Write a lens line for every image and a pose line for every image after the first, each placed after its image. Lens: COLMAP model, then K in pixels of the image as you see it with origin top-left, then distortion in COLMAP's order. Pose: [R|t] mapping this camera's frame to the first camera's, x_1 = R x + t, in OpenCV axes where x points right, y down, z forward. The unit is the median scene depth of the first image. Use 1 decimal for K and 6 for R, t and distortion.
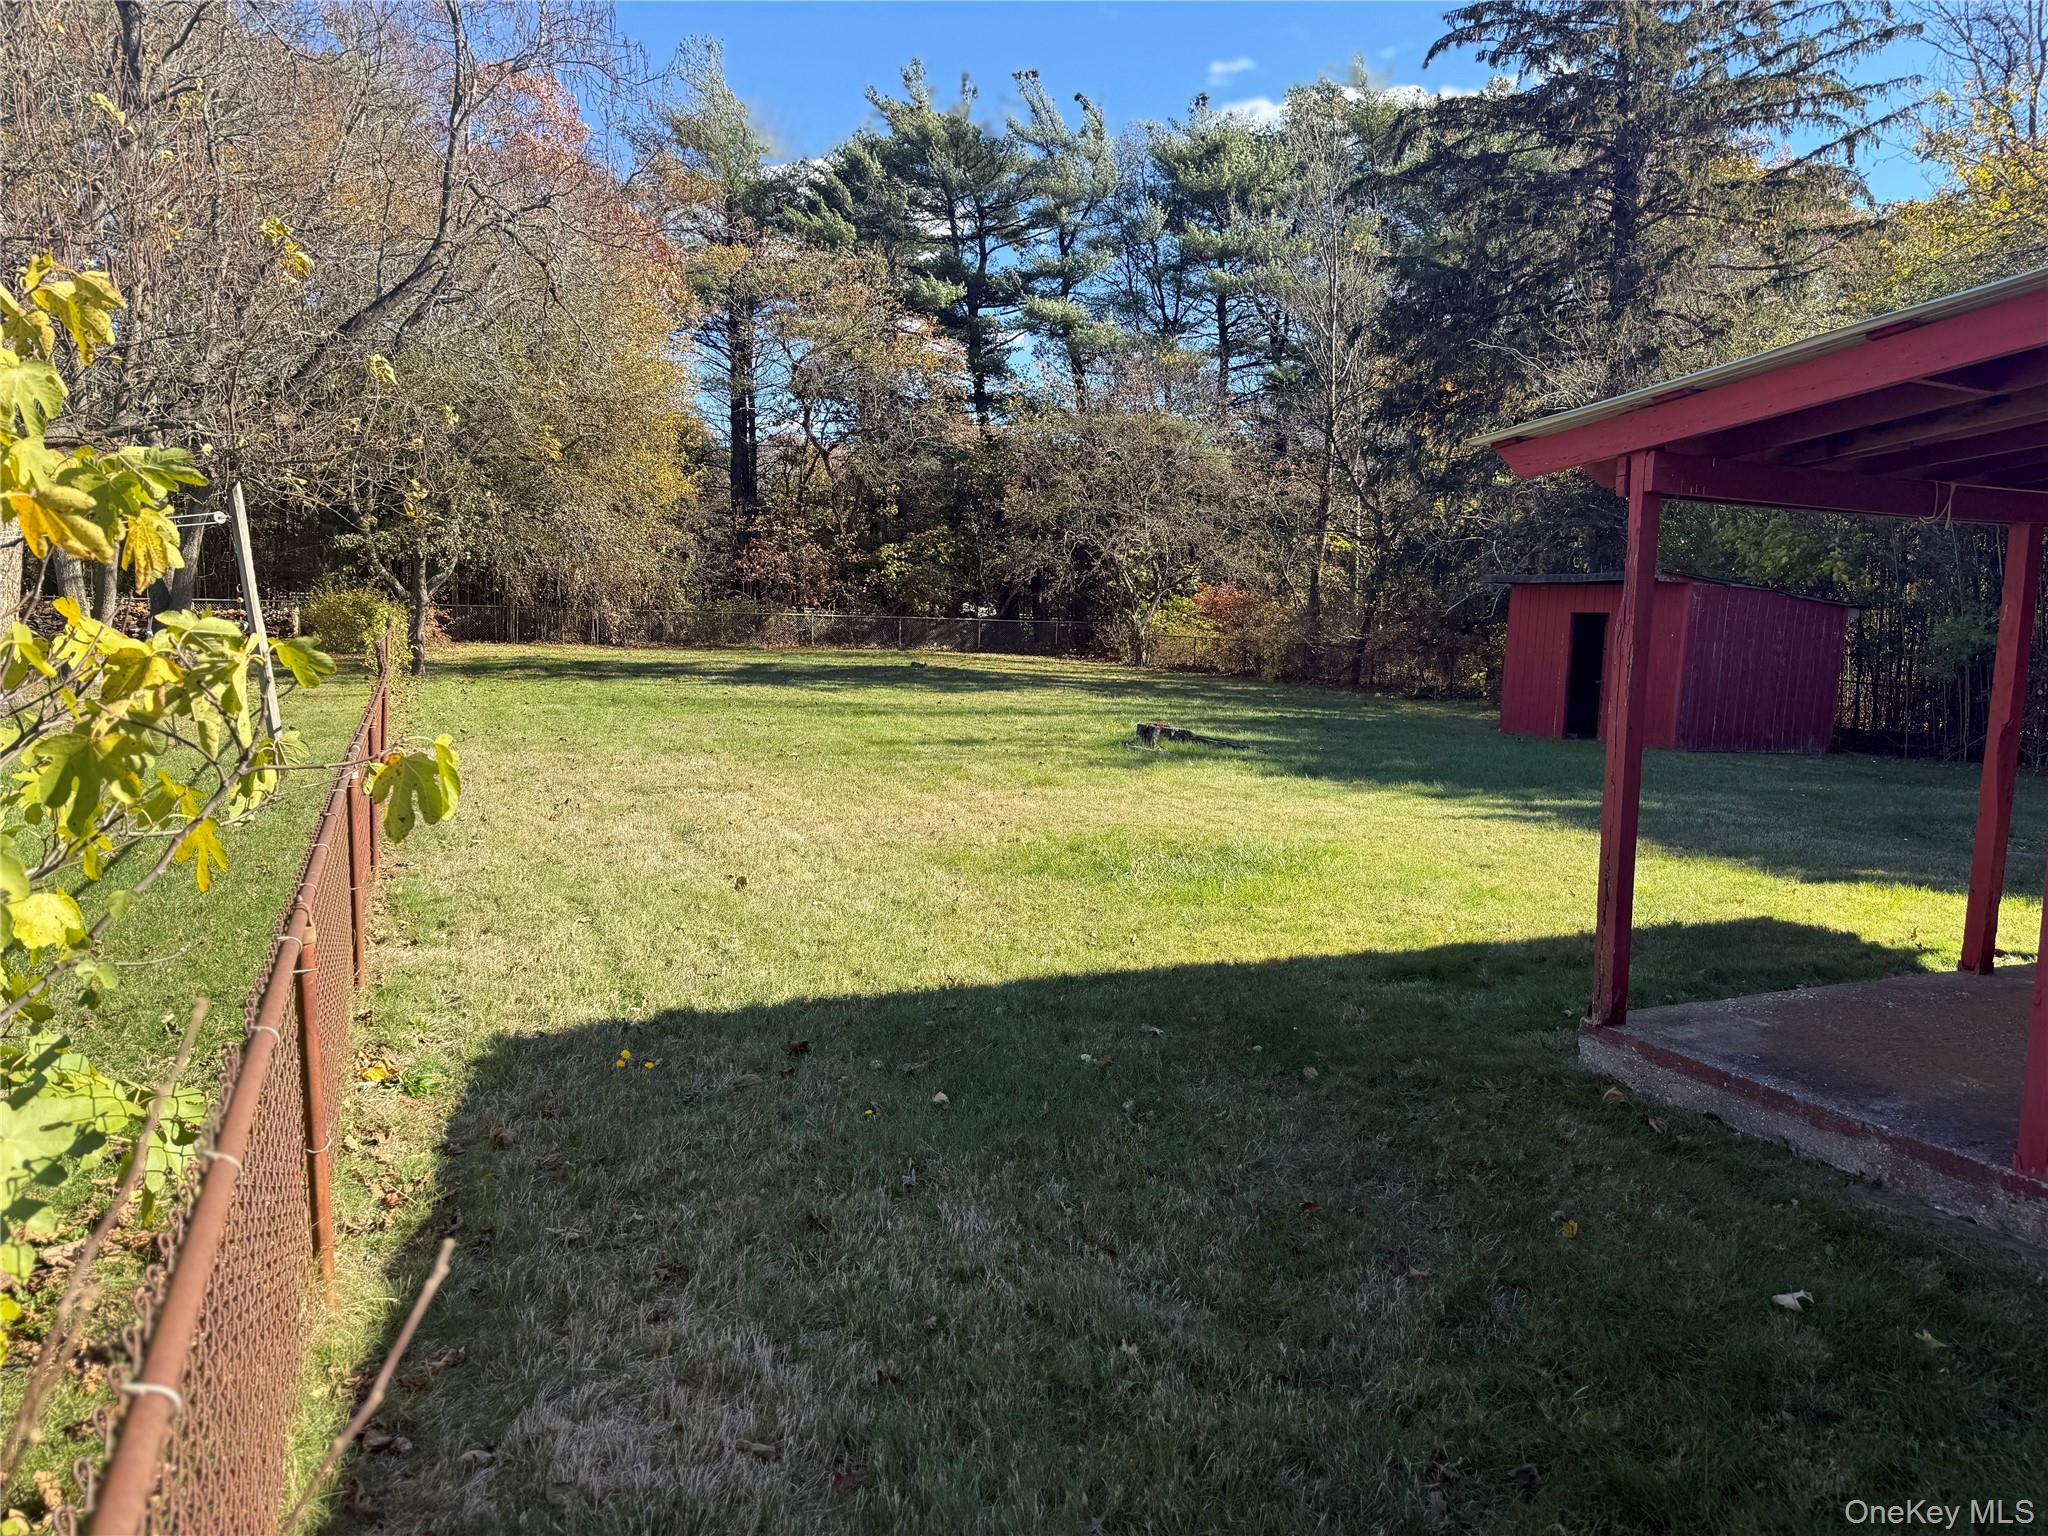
lens RADIAL K [[1438.7, 0, 1025.2], [0, 1438.7, 769.6], [0, 0, 1]] dist [0.024216, -0.030489]
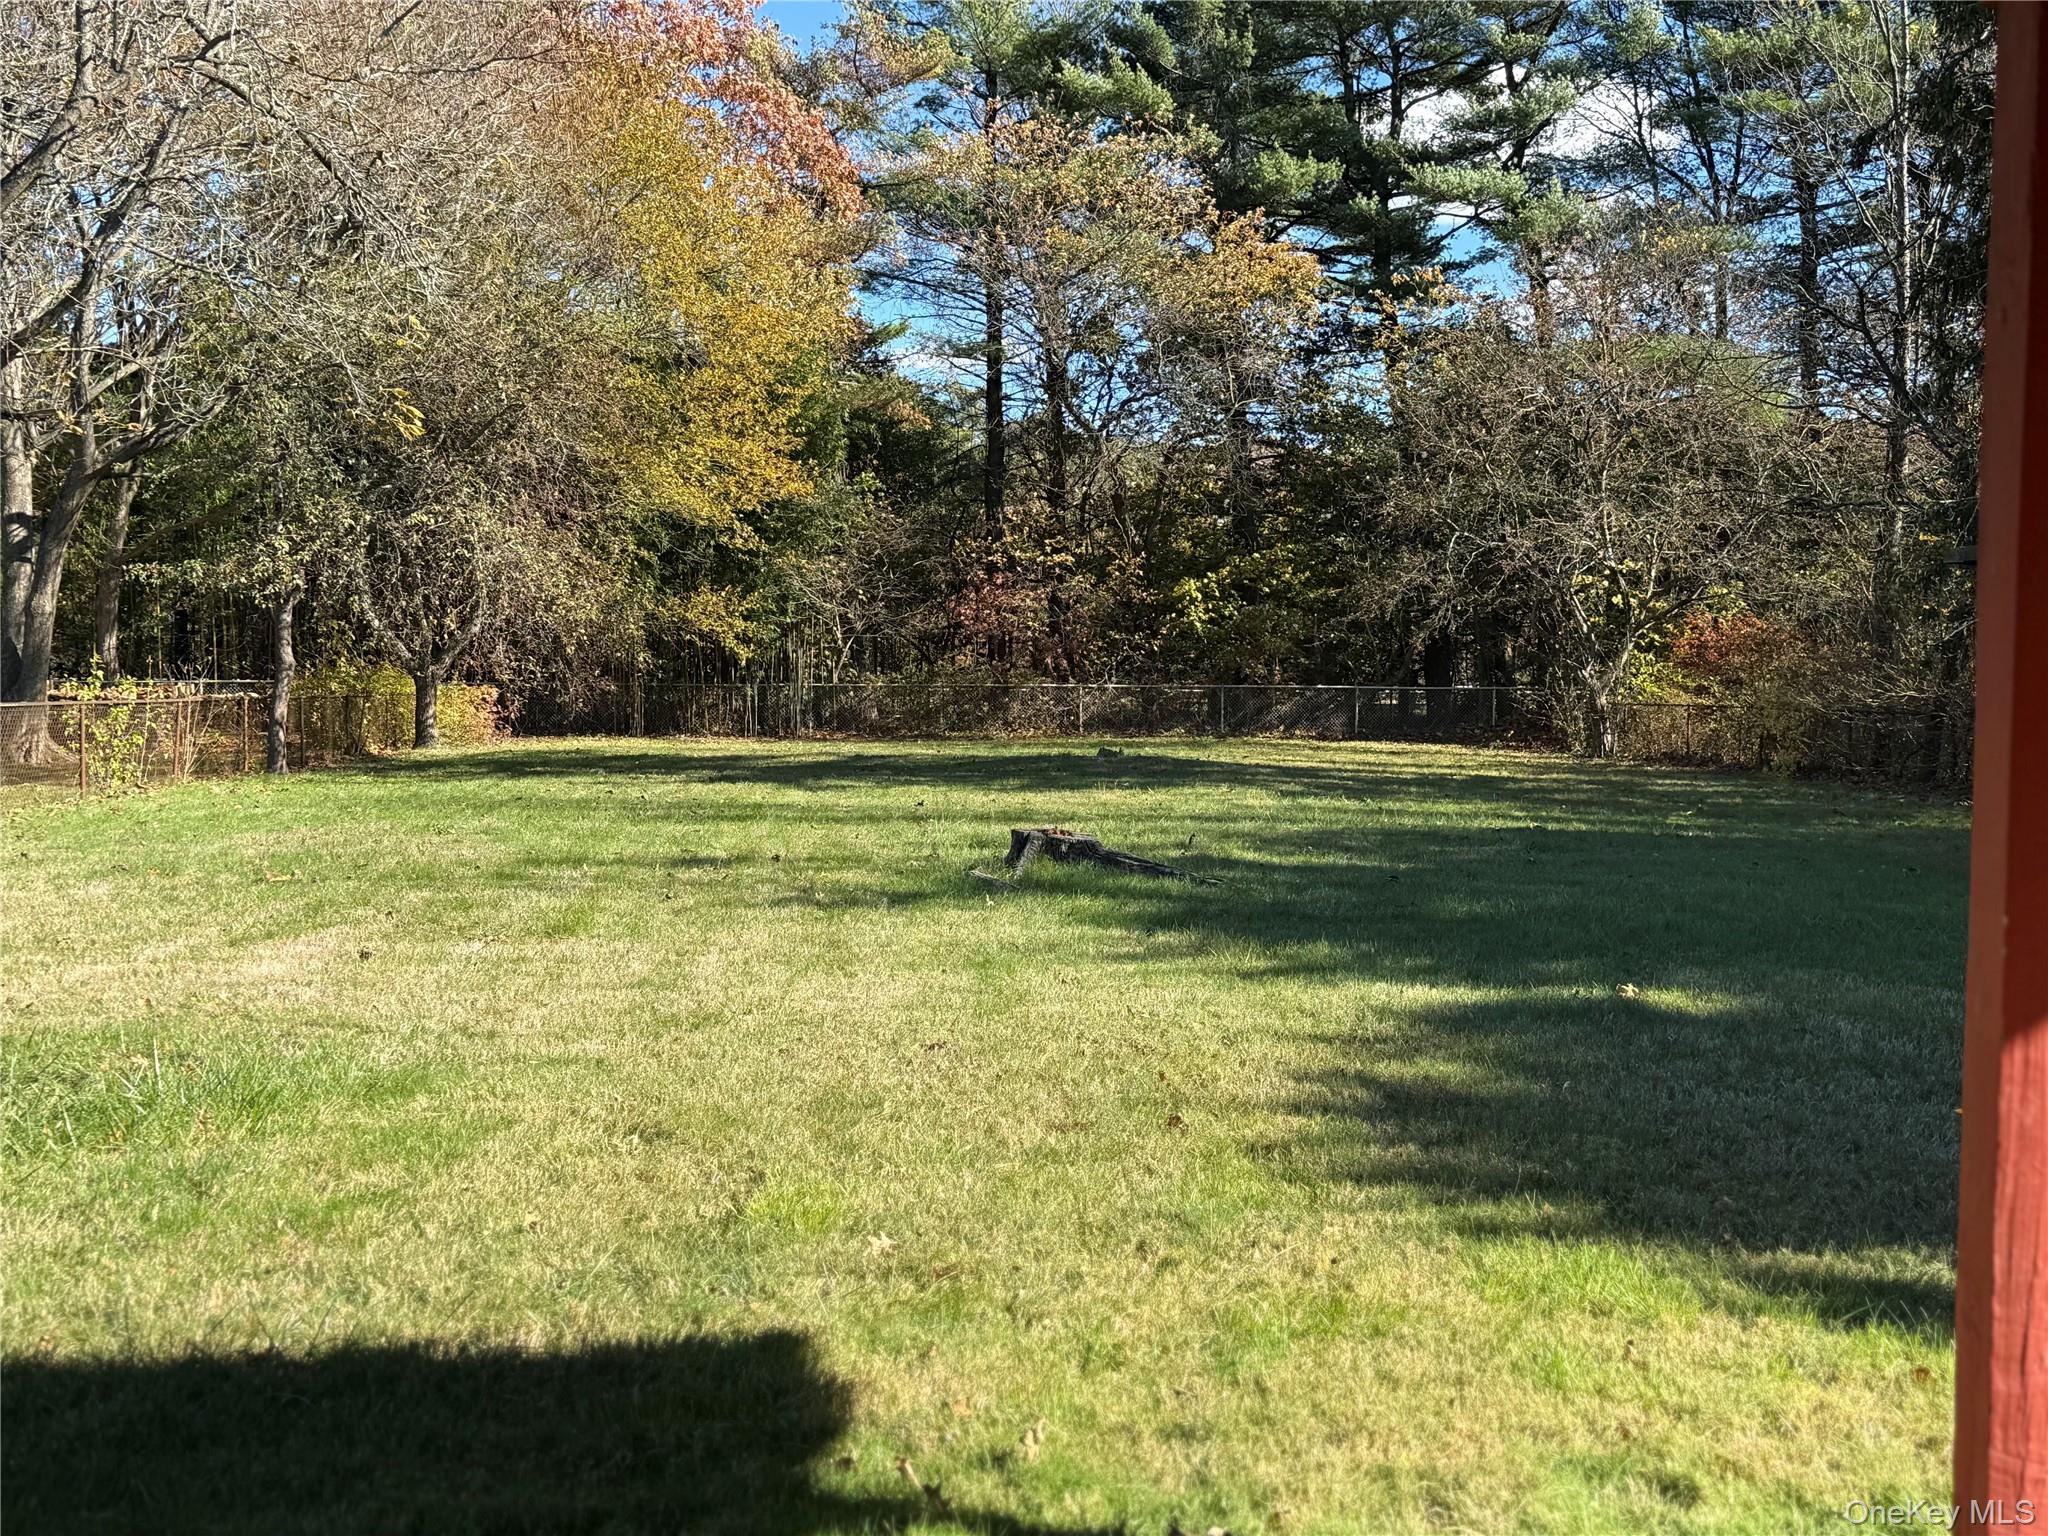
lens RADIAL K [[2070.8, 0, 1024.9], [0, 2070.8, 768.6], [0, 0, 1]] dist [-0.006149, 0.000000]
pose [[0.932699, -0.010186, -0.360513, 0.161878], [-0.020261, 0.996542, -0.080577, 0.003386], [0.360087, 0.082458, 0.929268, 0.145019]]
